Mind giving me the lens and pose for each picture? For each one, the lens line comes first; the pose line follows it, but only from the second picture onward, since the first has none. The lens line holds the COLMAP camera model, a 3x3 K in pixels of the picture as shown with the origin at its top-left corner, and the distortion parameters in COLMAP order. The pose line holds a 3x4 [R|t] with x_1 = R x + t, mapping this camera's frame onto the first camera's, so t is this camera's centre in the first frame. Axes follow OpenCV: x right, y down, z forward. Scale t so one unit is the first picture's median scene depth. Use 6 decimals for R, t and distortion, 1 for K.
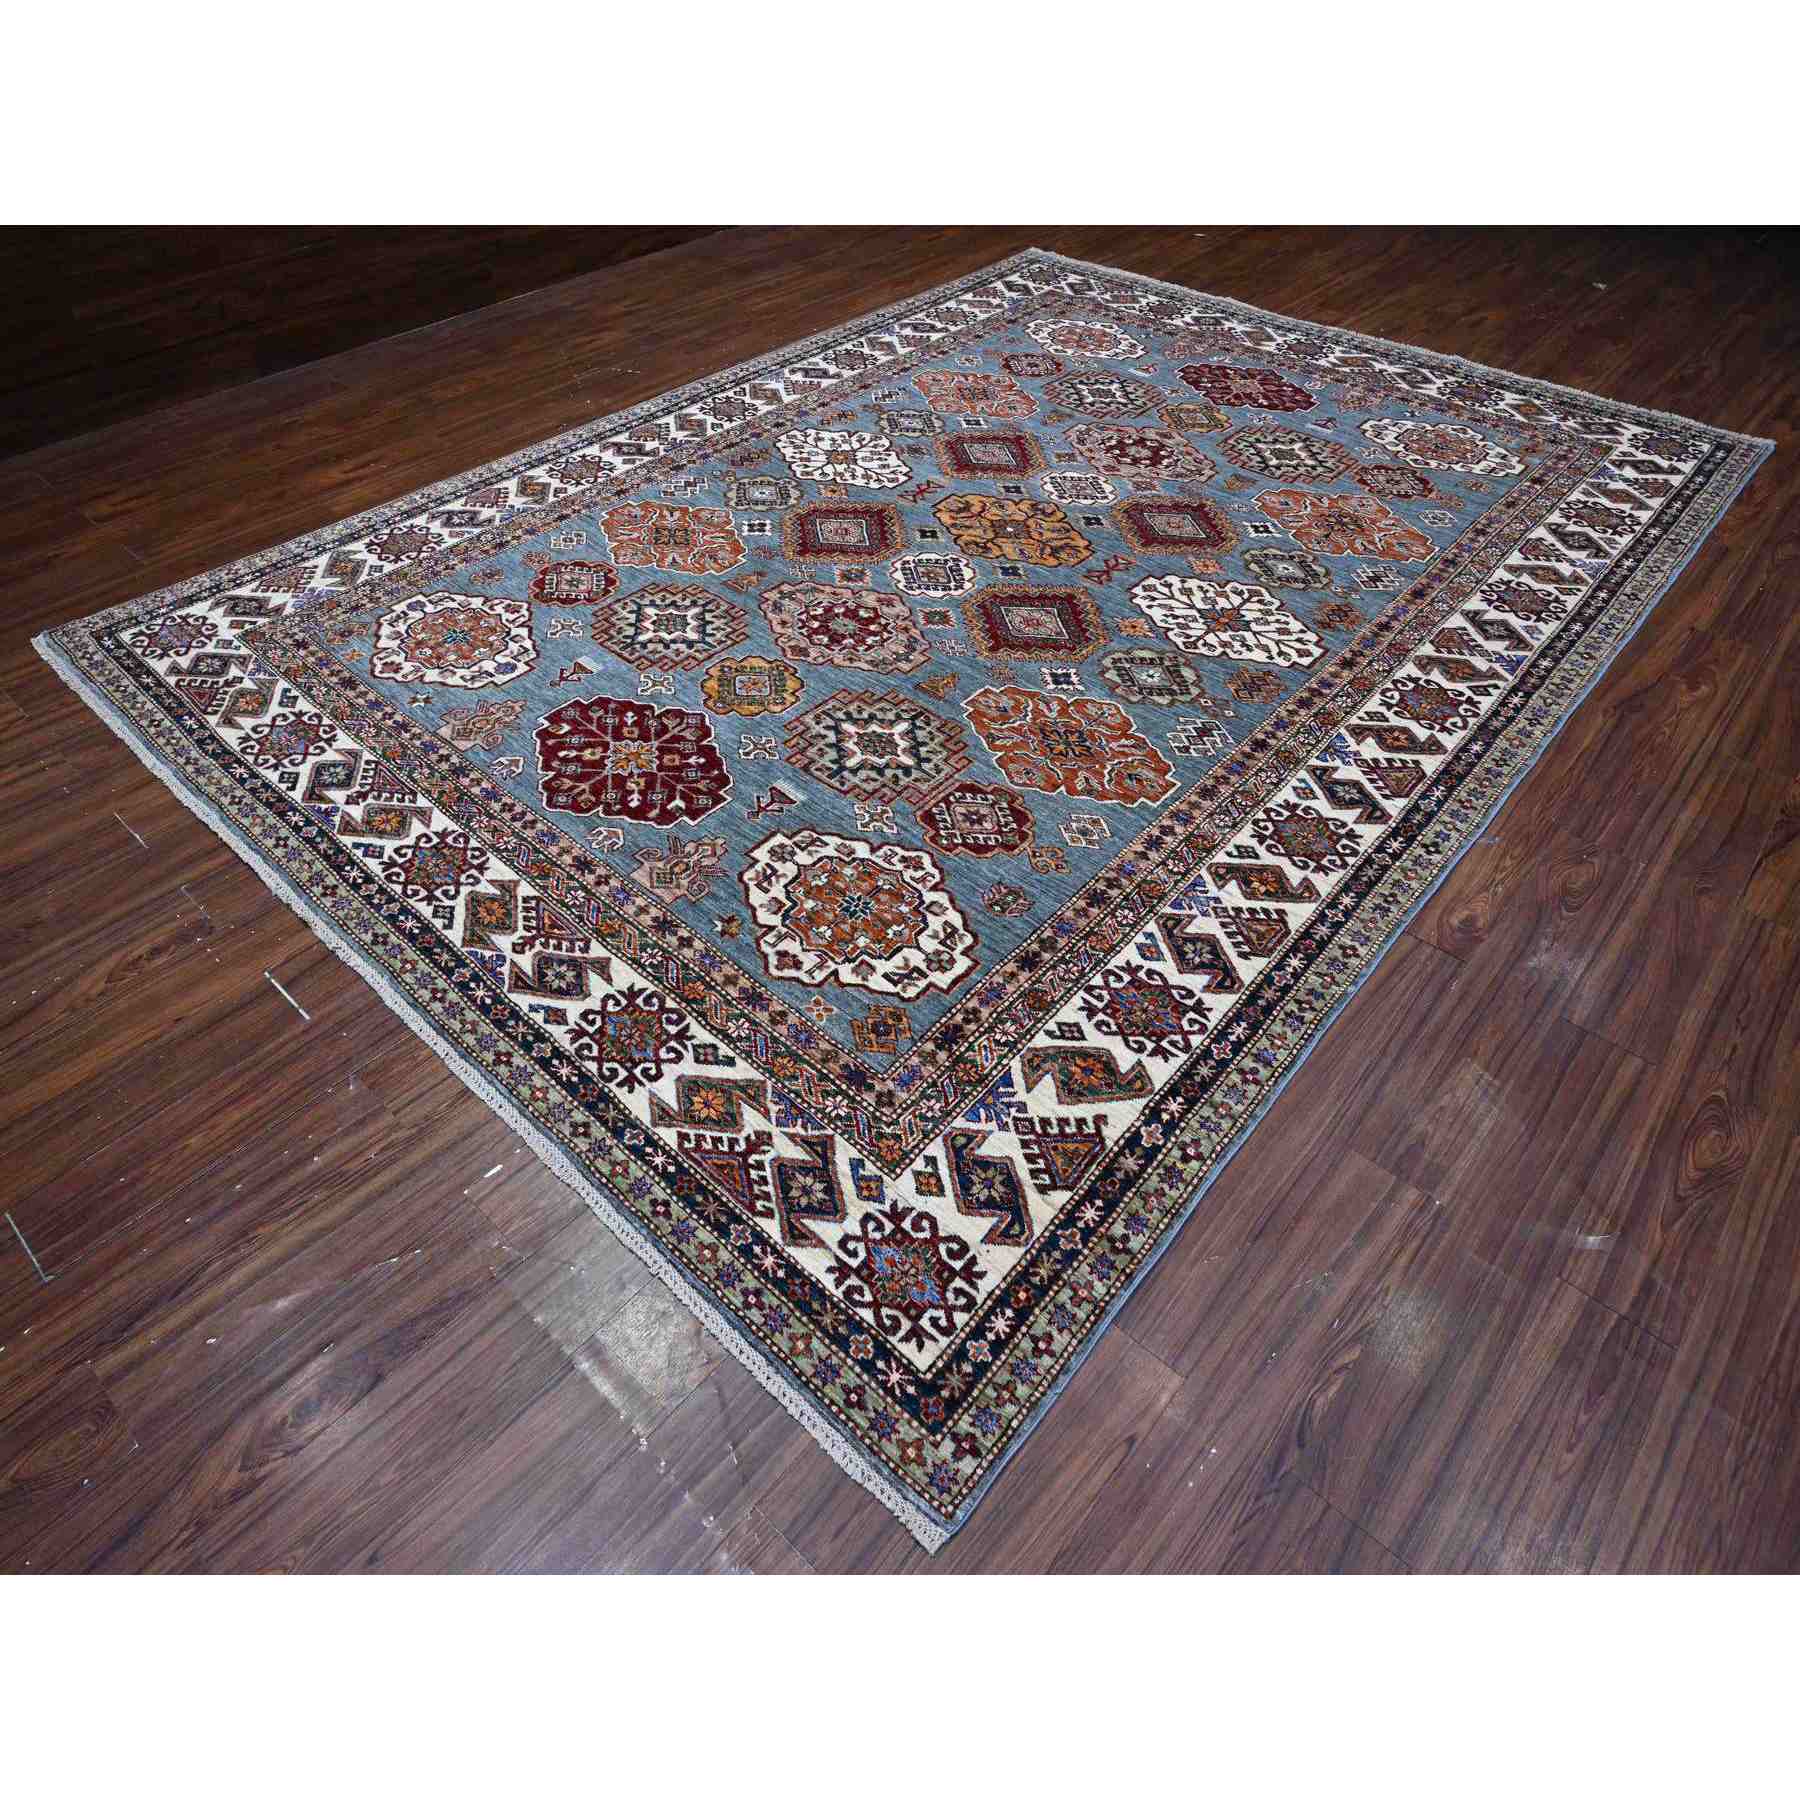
lens RADIAL K [[1080.7, 0, 900.0], [0, 1080.7, 900.0], [0, 0, 1]] dist [-0.007318, 0.000649]
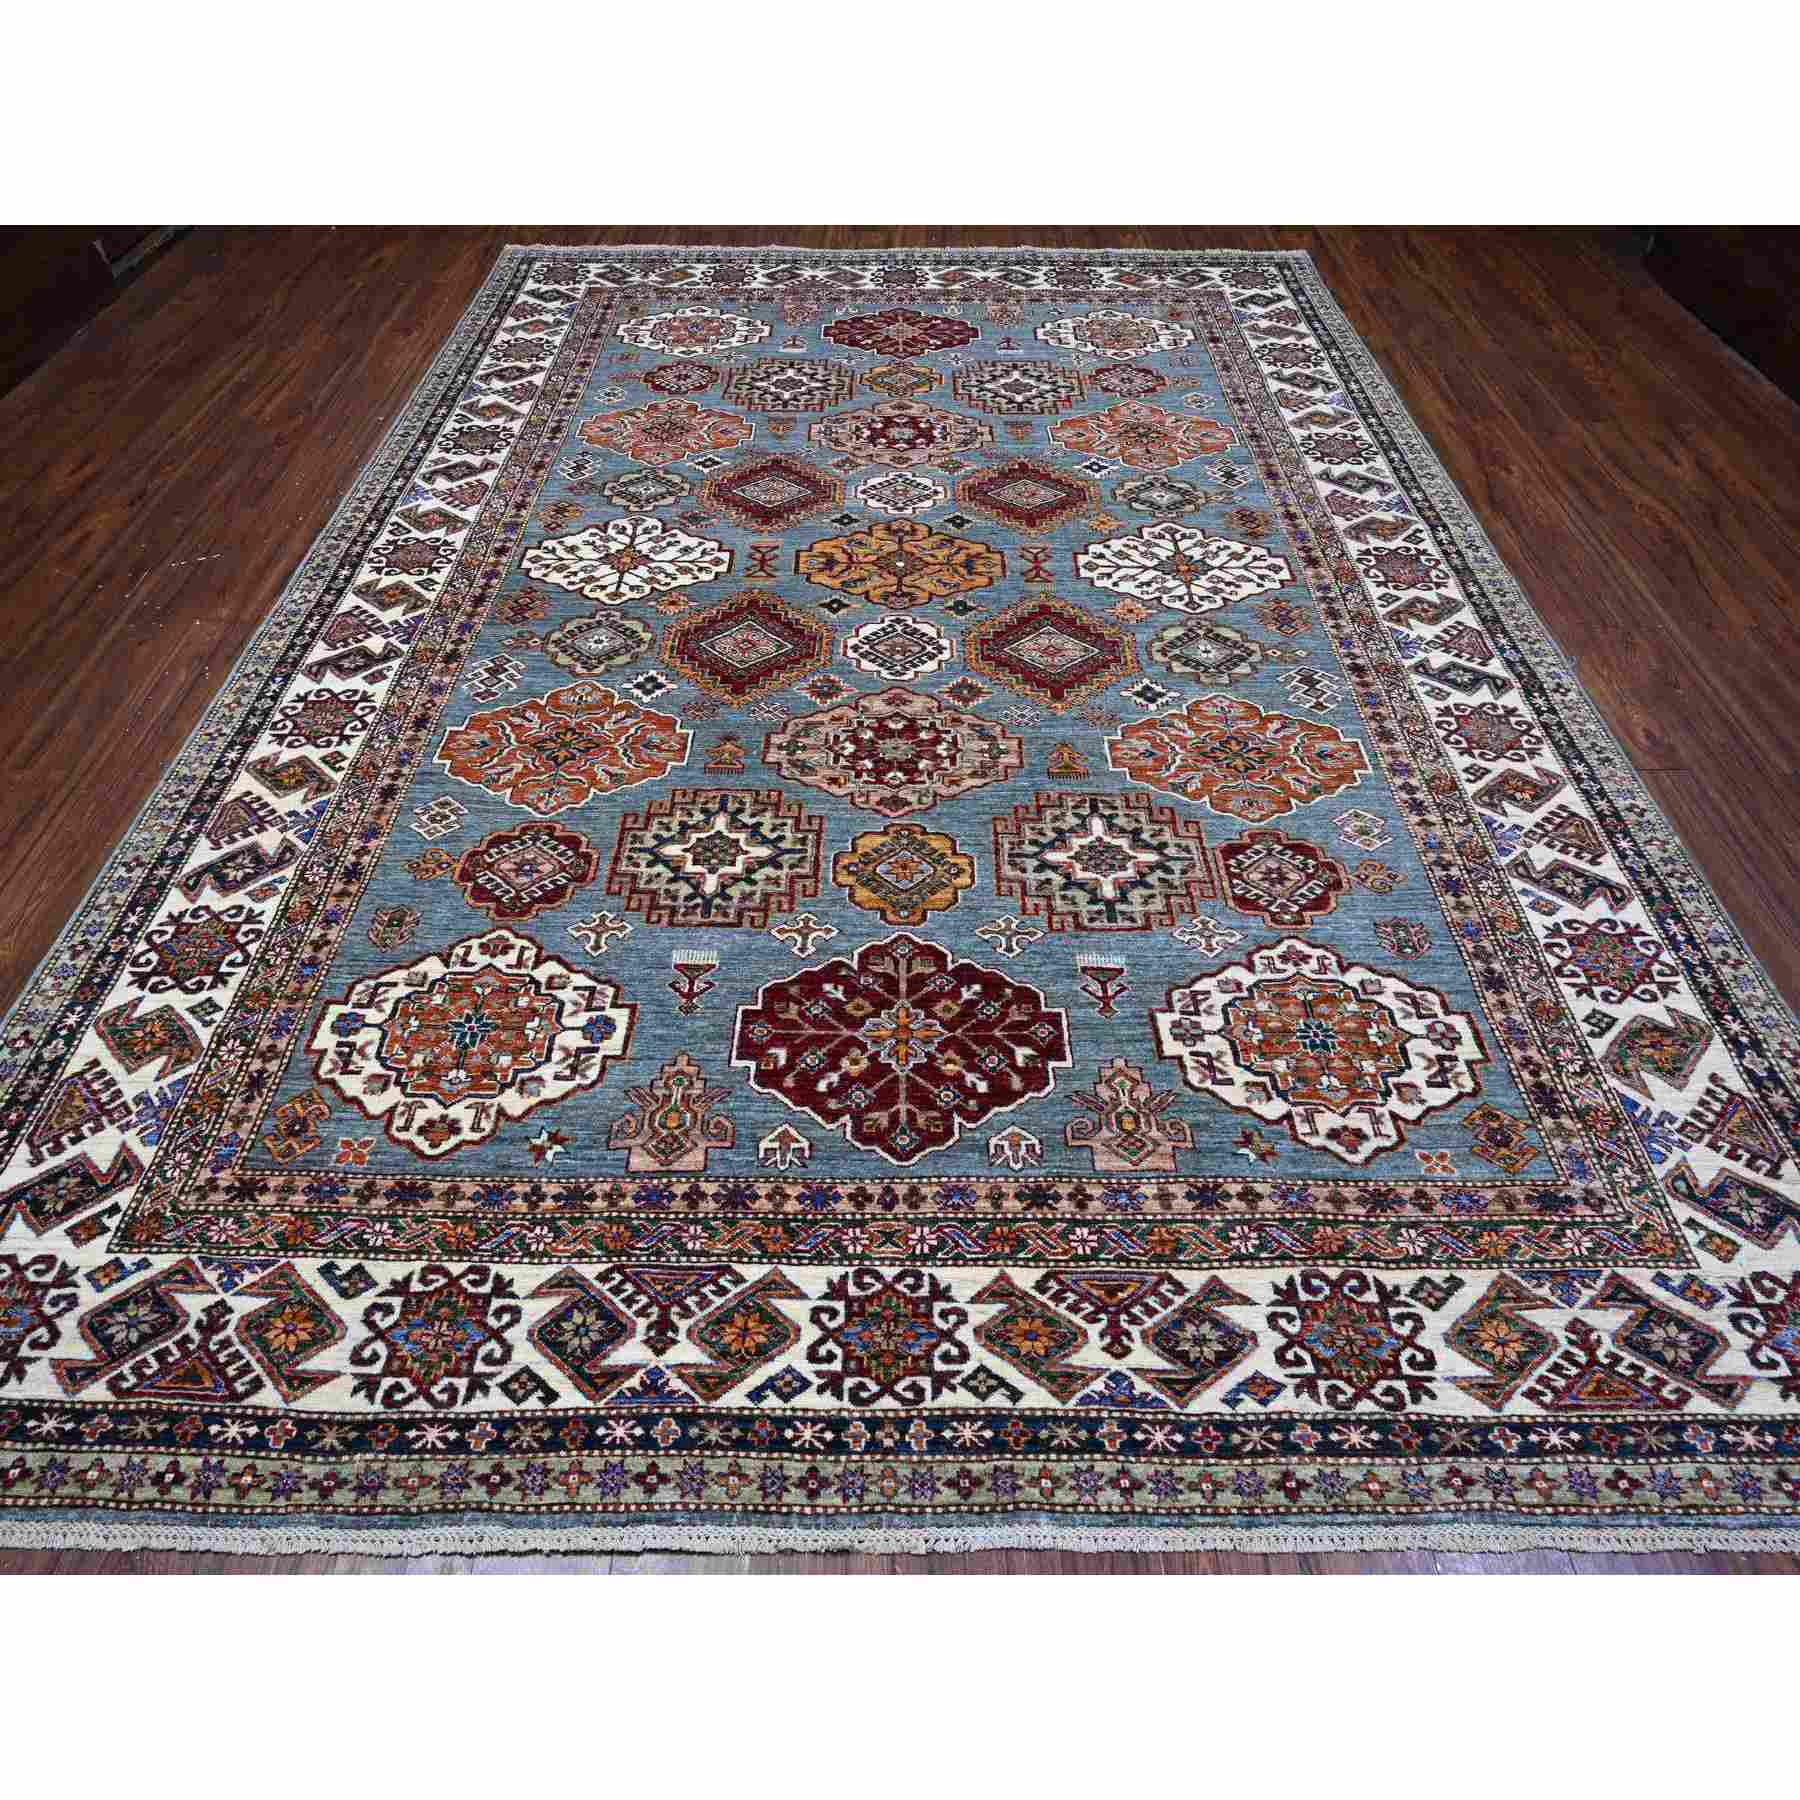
lens RADIAL K [[1102.9, 0, 900.7], [0, 1102.9, 863.4], [0, 0, 1]] dist [-0.006867, -0.000185]
pose [[0.746190, -0.491412, 0.449126, -0.458712], [0.479785, 0.864653, 0.148934, -0.300214], [-0.461526, 0.104350, 0.880968, 0.281875]]
